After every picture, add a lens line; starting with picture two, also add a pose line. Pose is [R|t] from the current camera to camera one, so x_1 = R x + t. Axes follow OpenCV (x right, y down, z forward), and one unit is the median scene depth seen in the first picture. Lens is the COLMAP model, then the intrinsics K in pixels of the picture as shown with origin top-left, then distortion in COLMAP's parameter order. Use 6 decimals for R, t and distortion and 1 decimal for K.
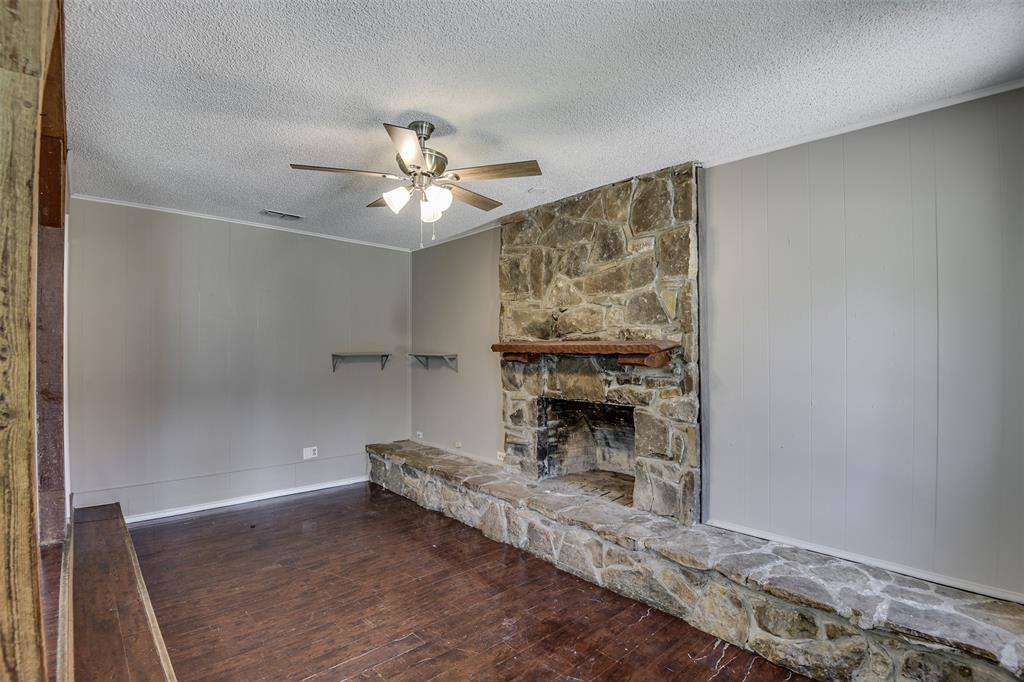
lens RADIAL K [[485.1, 0, 511.3], [0, 485.1, 342.6], [0, 0, 1]] dist [-0.020511, -0.006551]
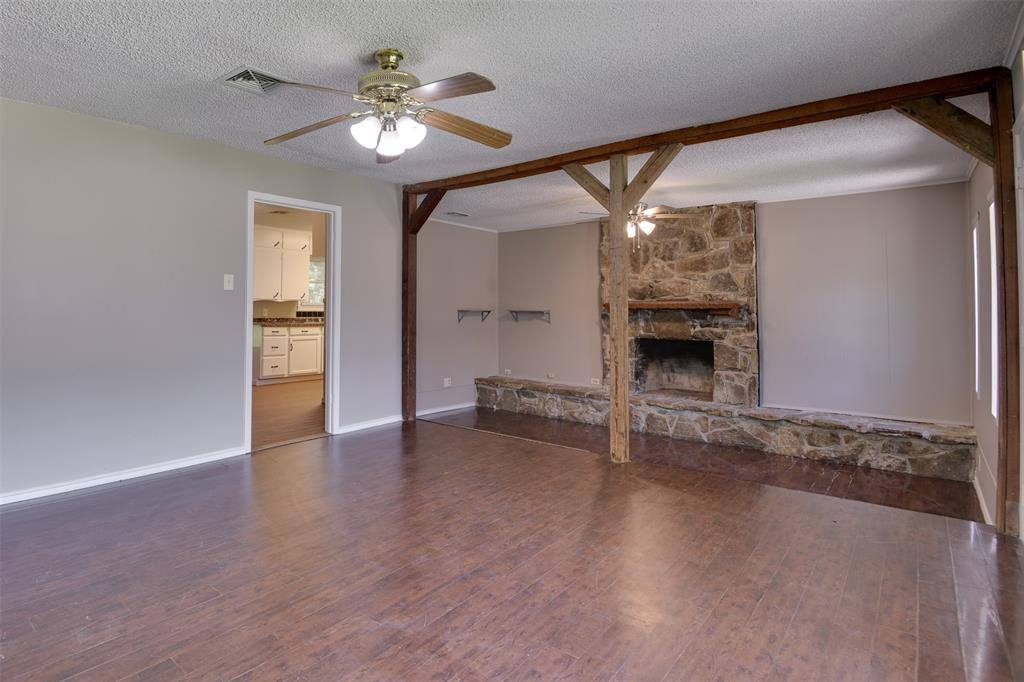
lens RADIAL K [[541.5, 0, 439.1], [0, 541.5, 281.3], [0, 0, 1]] dist [-0.028177, -0.003743]
pose [[0.997689, 0.006528, 0.067634, -0.818825], [-0.004046, 0.999316, -0.036763, 0.000195], [-0.067827, 0.036404, 0.997033, -0.790228]]
